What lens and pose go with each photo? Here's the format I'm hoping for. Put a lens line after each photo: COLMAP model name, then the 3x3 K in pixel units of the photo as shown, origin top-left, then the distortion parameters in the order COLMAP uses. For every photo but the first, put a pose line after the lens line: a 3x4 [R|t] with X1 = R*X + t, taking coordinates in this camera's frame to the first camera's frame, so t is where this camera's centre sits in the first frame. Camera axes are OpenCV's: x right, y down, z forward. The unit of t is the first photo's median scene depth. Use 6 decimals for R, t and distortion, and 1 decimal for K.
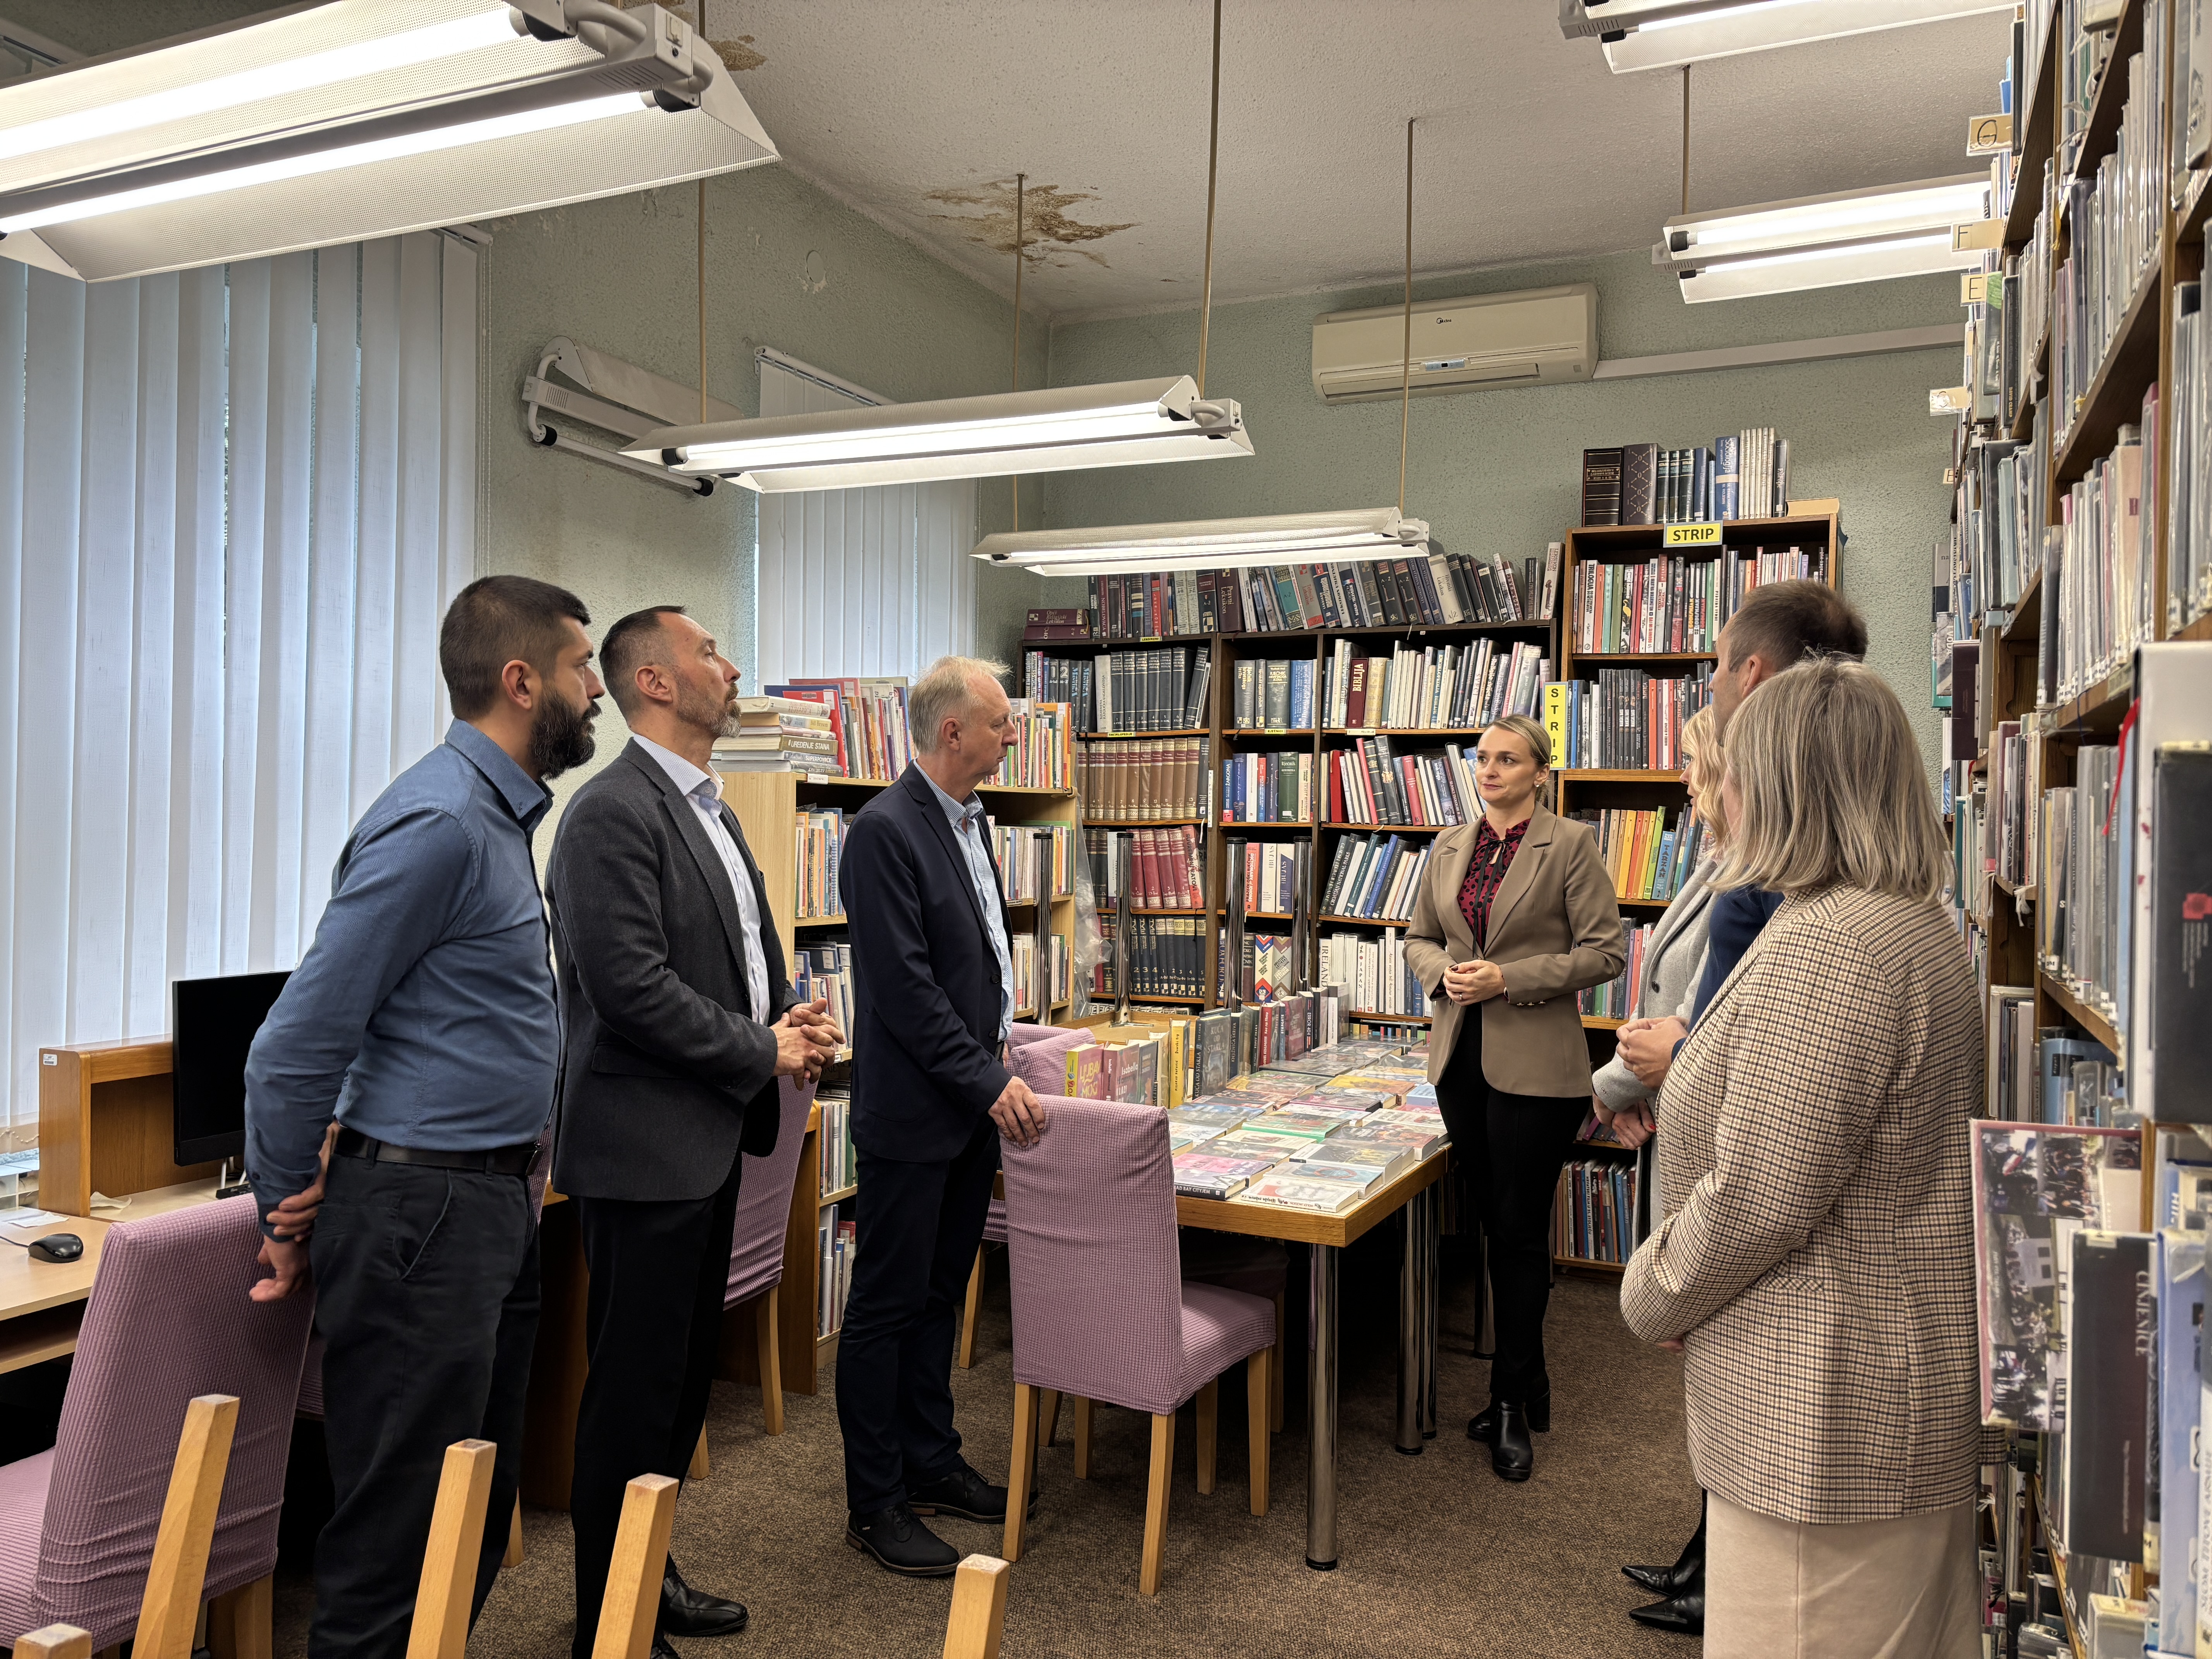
lens RADIAL K [[1661.8, 0, 1109.5], [0, 1661.8, 823.0], [0, 0, 1]] dist [0.027696, -0.017578]
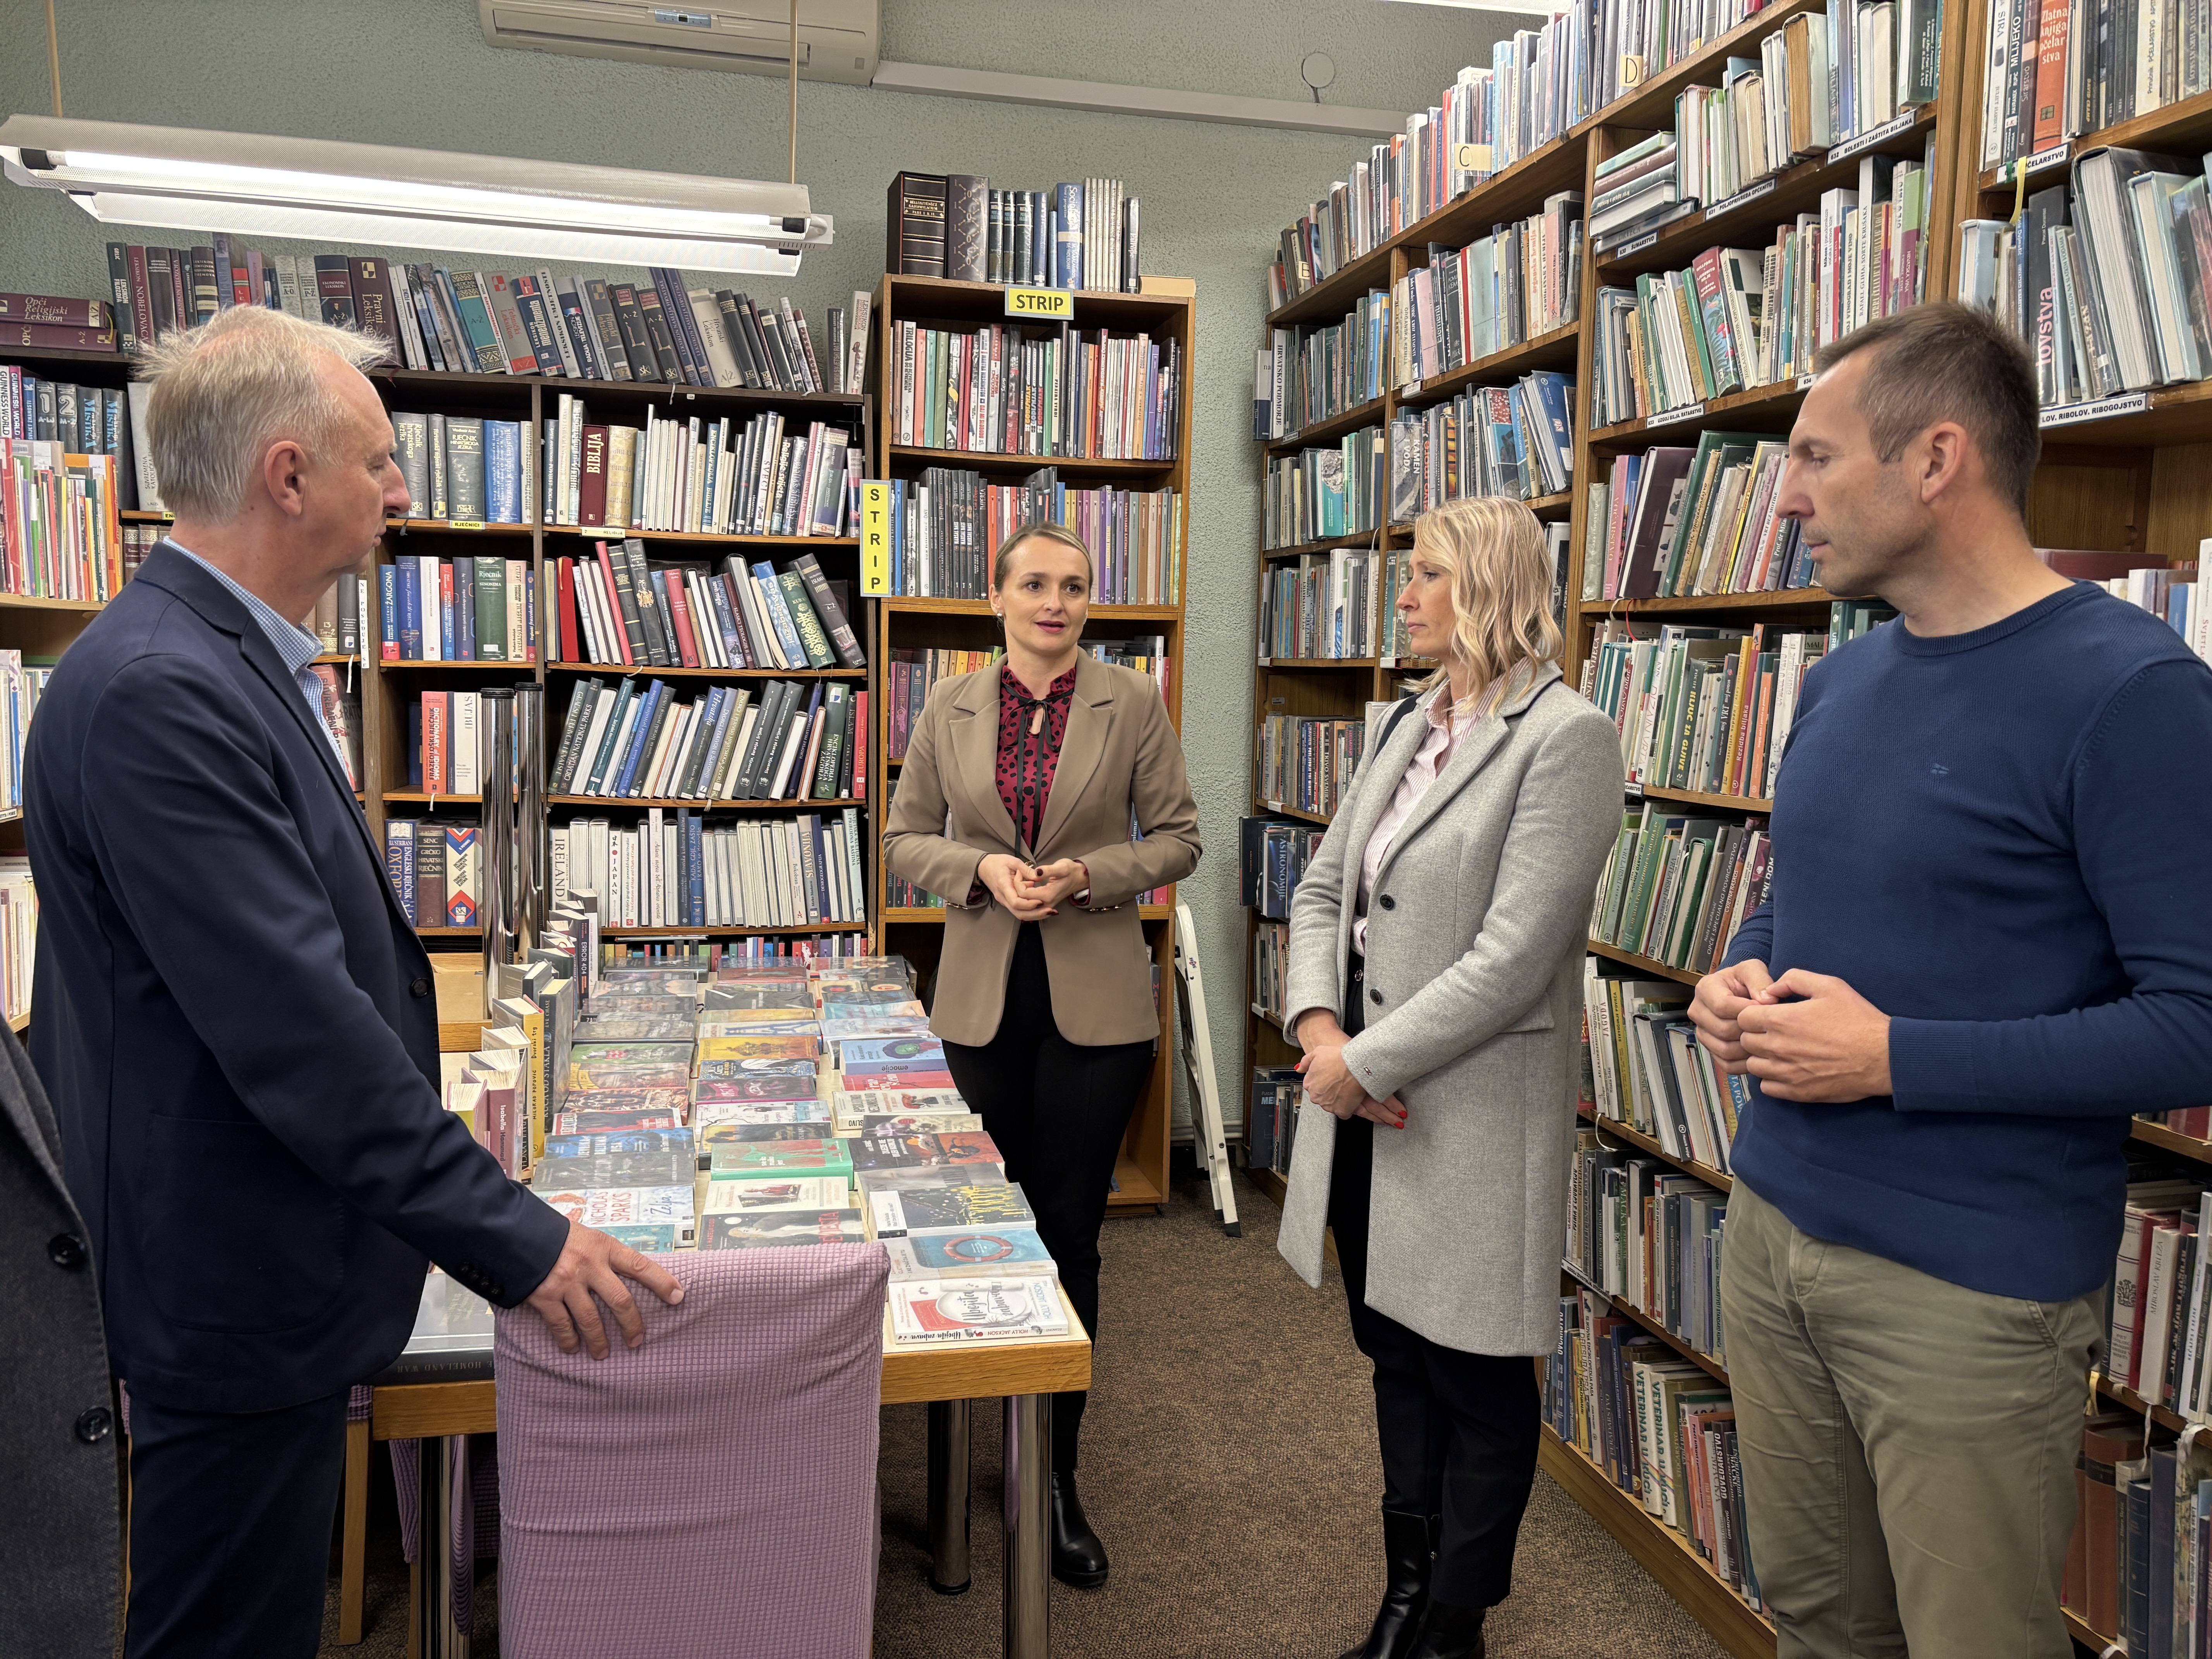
lens RADIAL K [[1661.8, 0, 1095.0], [0, 1661.8, 836.2], [0, 0, 1]] dist [0.027696, -0.017578]
pose [[0.793140, -0.059387, 0.606138, -0.119606], [-0.008221, 0.994100, 0.108156, -0.005353], [-0.608984, -0.090766, 0.787972, 0.311237]]
